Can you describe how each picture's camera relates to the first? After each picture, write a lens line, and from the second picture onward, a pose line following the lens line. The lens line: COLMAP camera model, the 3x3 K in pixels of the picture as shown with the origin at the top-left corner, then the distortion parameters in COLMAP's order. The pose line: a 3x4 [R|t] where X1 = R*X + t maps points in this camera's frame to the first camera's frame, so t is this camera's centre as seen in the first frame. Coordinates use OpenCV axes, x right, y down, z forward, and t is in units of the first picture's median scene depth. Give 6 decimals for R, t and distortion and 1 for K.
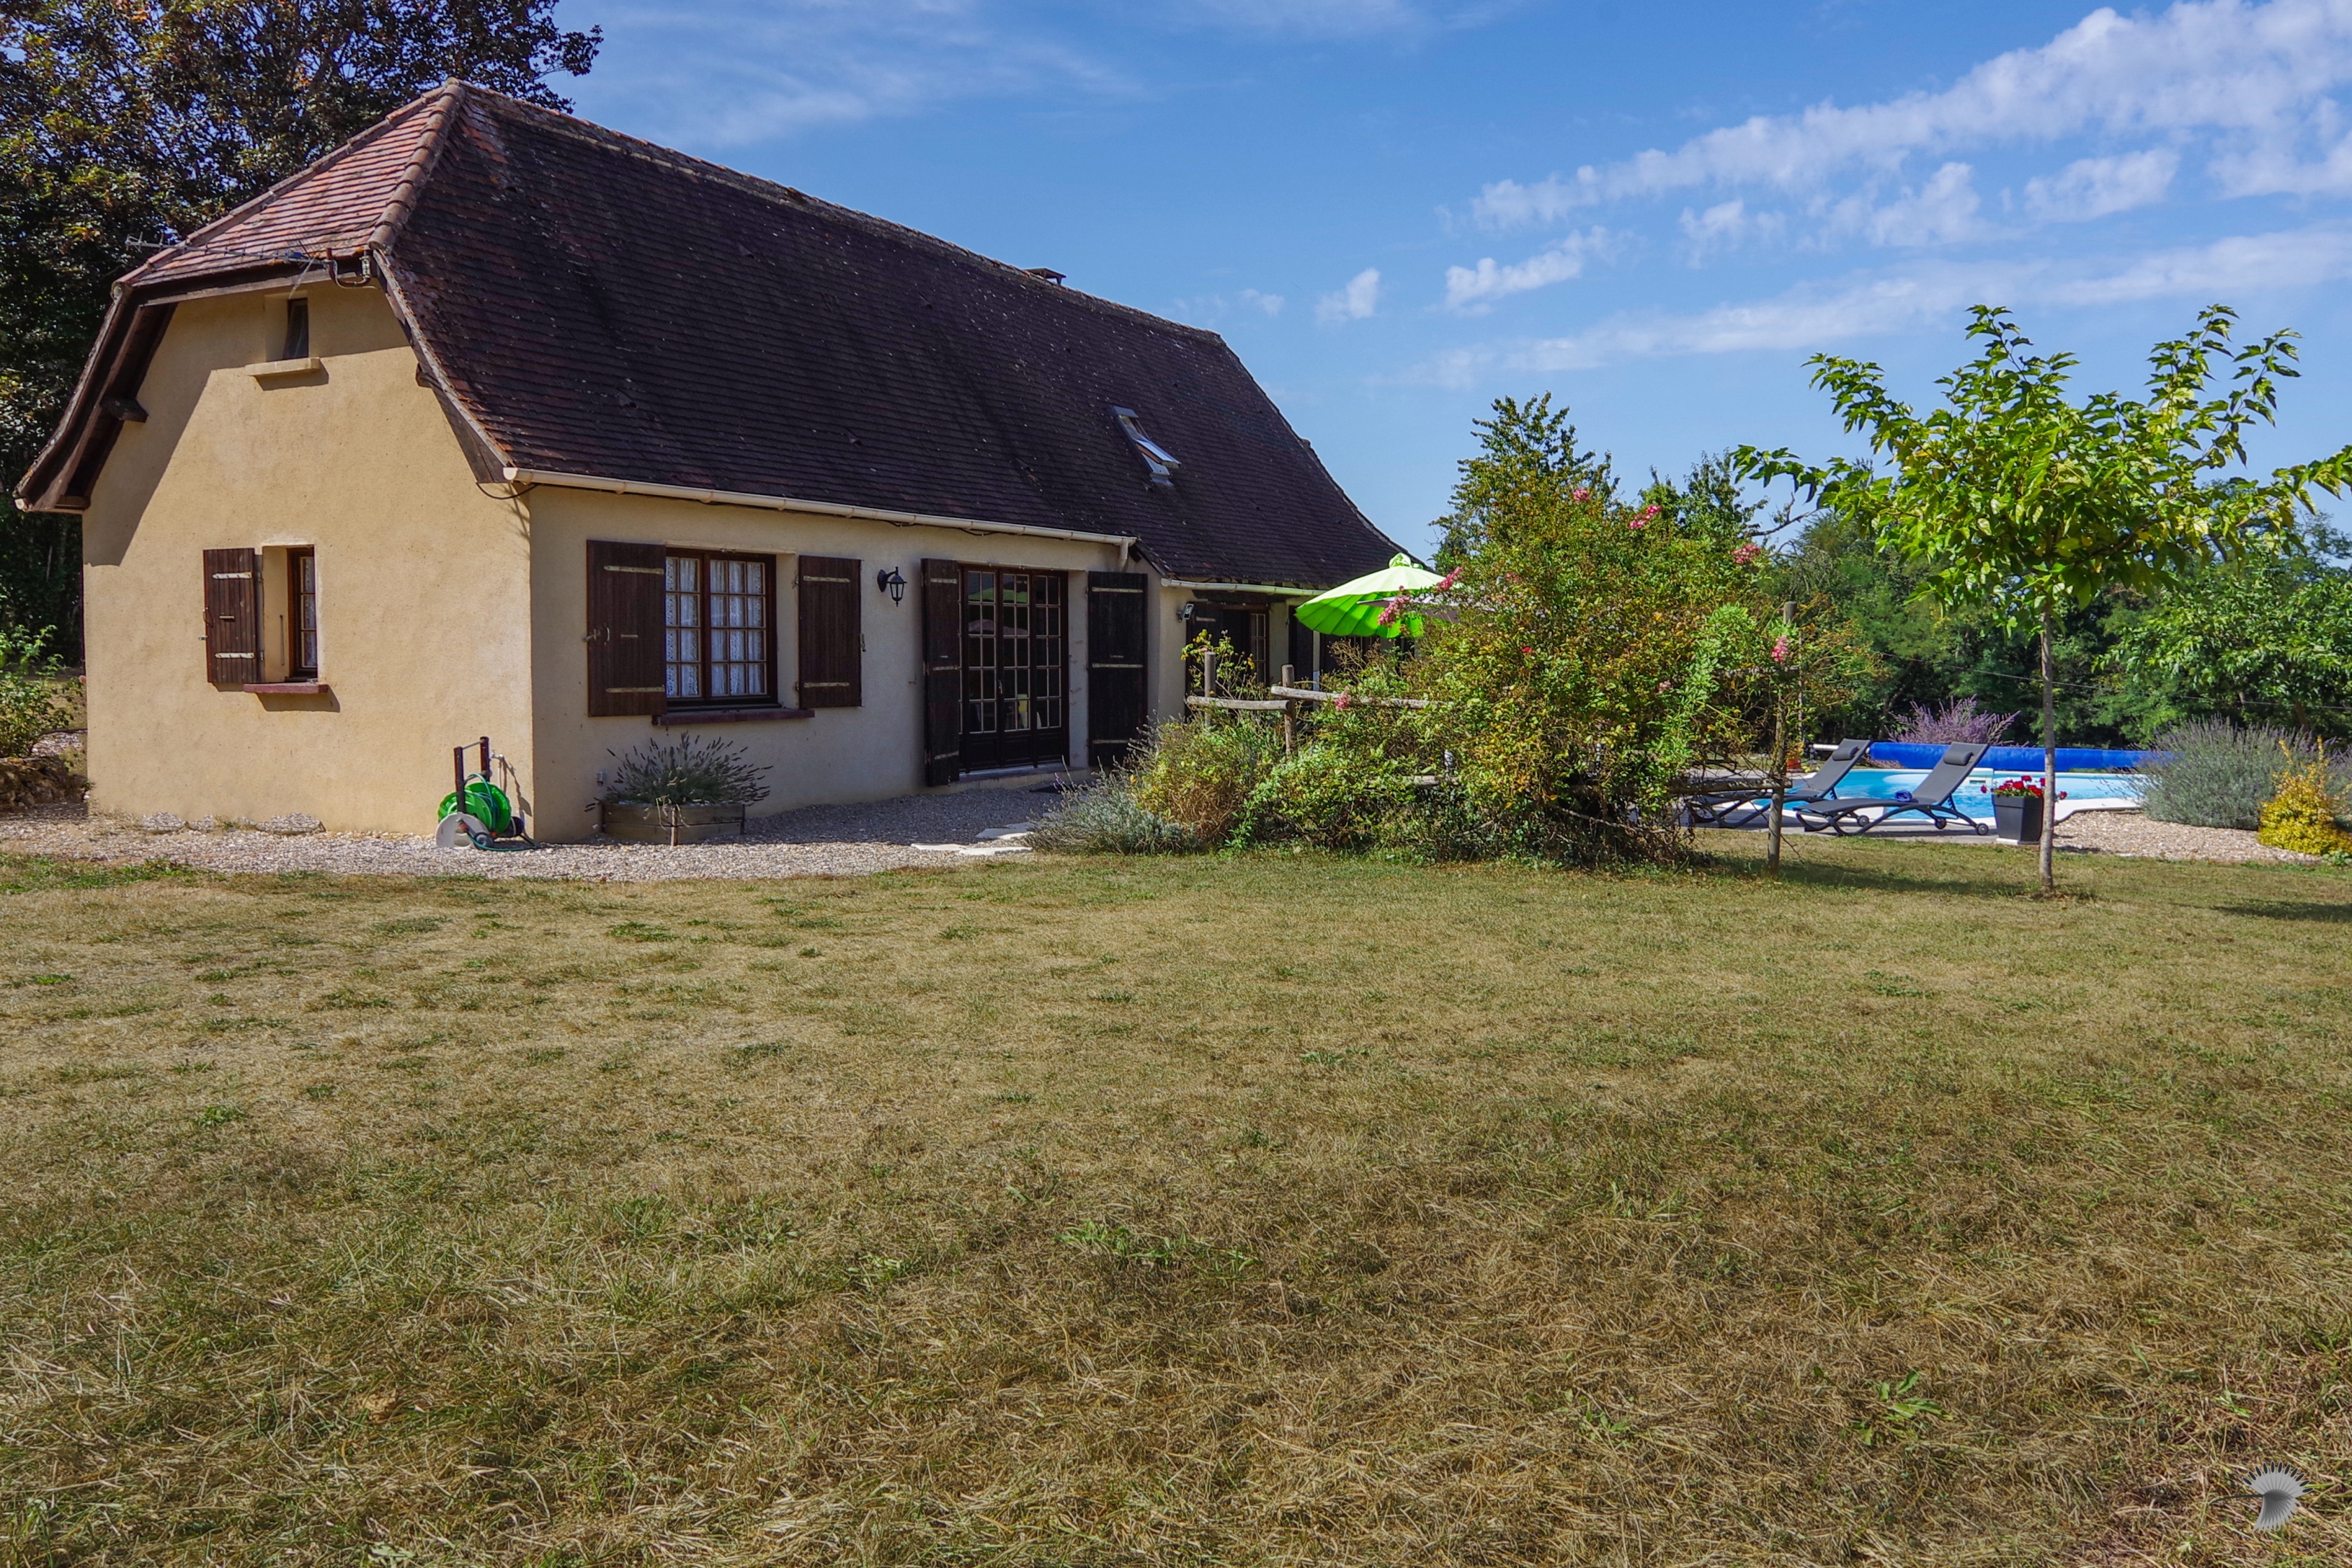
lens RADIAL K [[1918.8, 0, 1073.4], [0, 1918.8, 766.1], [0, 0, 1]] dist [-0.036271, 0.013907]
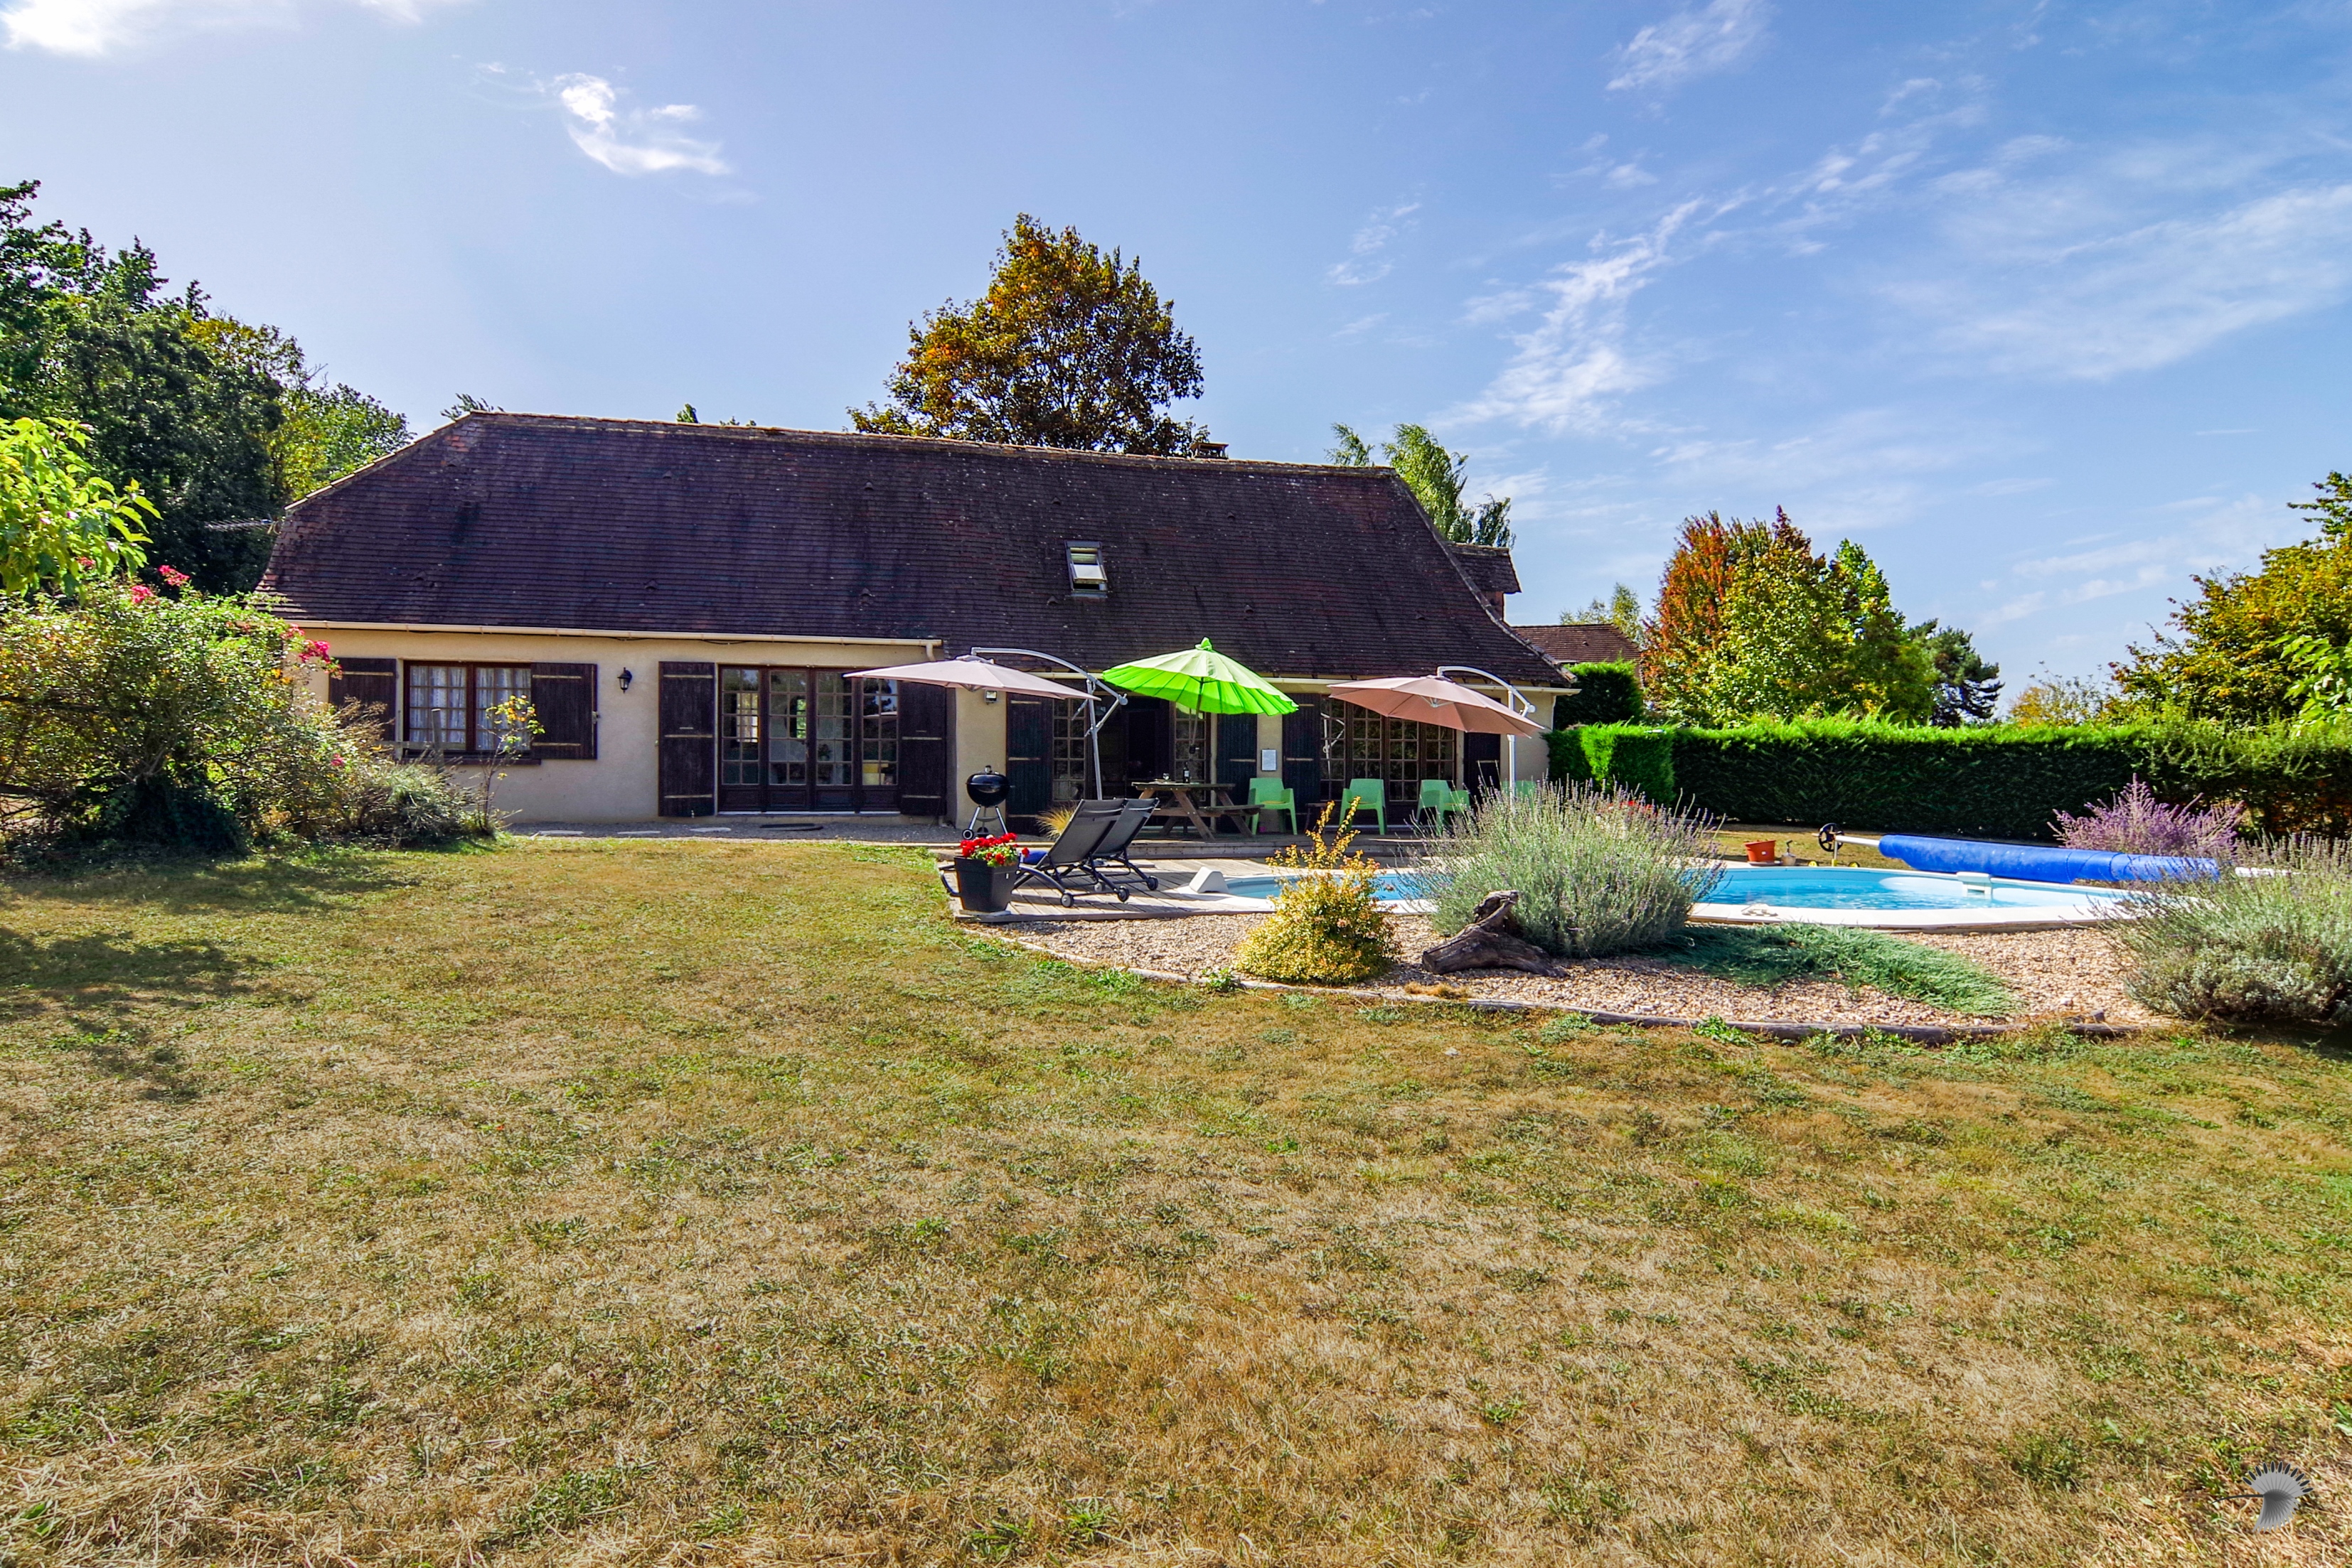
lens RADIAL K [[1333.4, 0, 1139.0], [0, 1333.4, 780.6], [0, 0, 1]] dist [-0.007858, 0.003685]
pose [[0.662906, 0.007930, -0.748661, 0.292671], [-0.051646, 0.998046, -0.035159, 0.000006], [0.746919, 0.061972, 0.662021, 0.188778]]
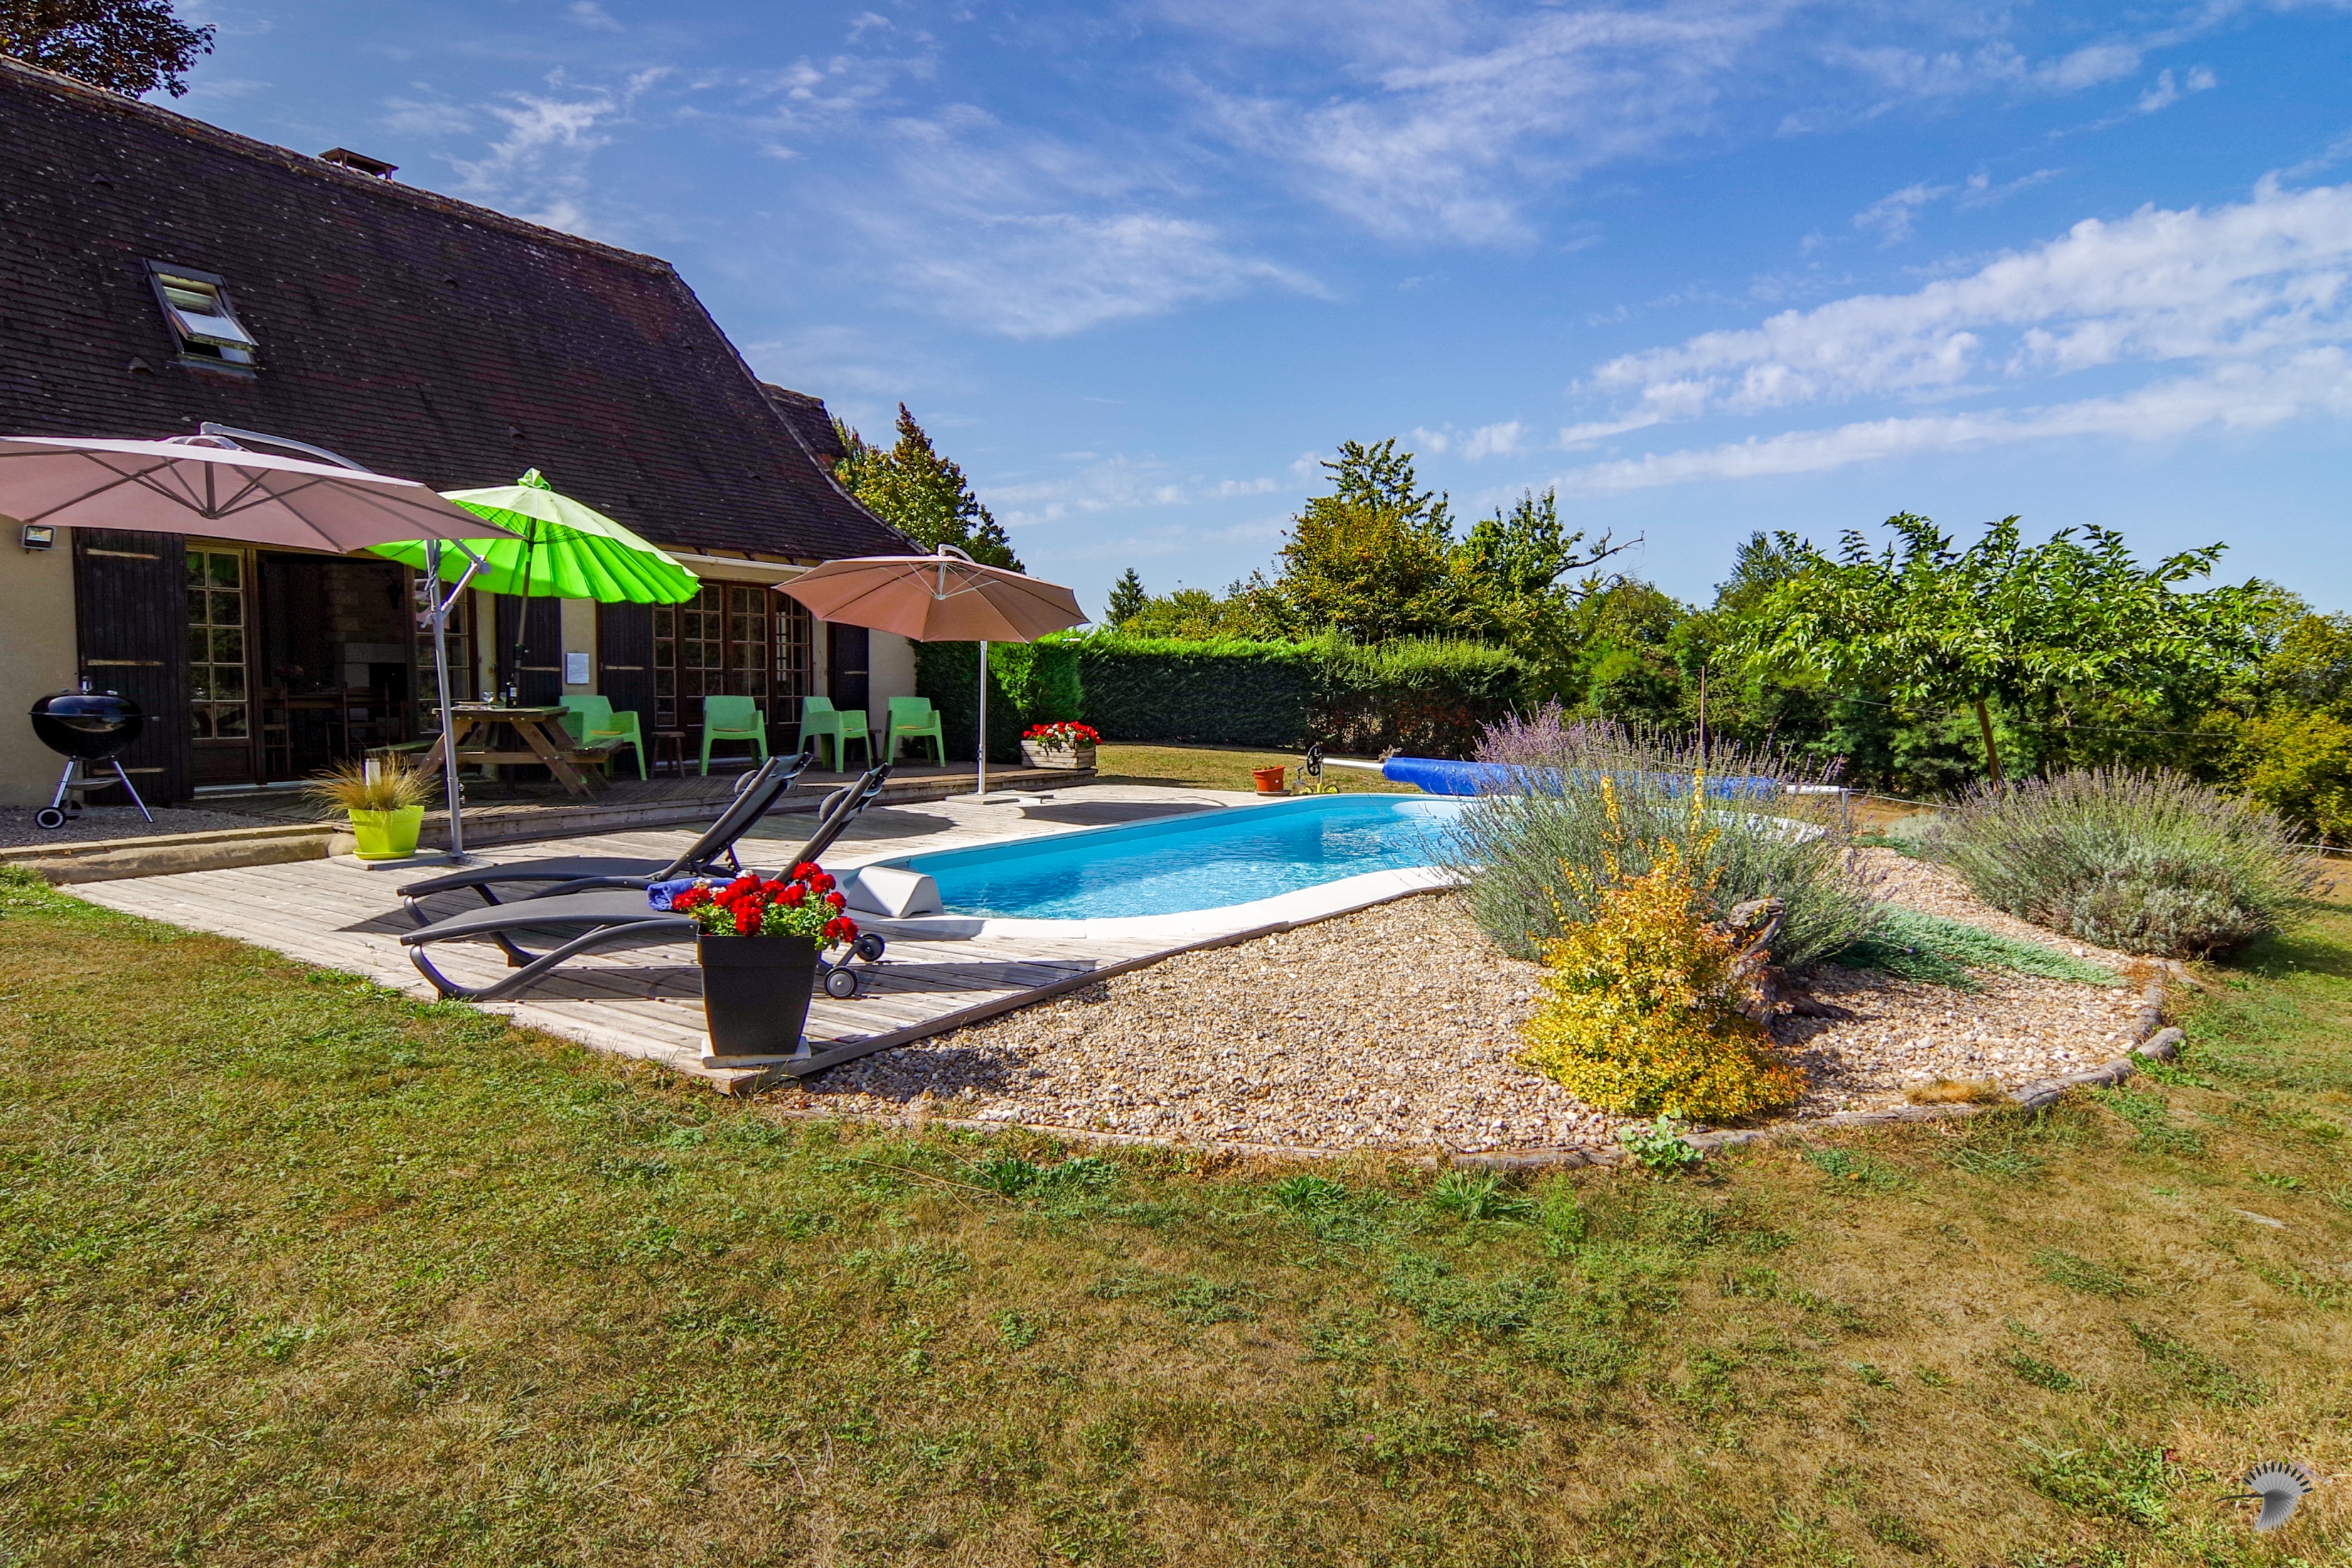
lens RADIAL K [[1333.4, 0, 1205.7], [0, 1333.4, 771.0], [0, 0, 1]] dist [-0.007858, 0.003685]
pose [[0.999295, 0.013745, -0.034932, 0.170878], [-0.013533, 0.999889, 0.006286, -0.004604], [0.035014, -0.005809, 0.999370, 0.219052]]
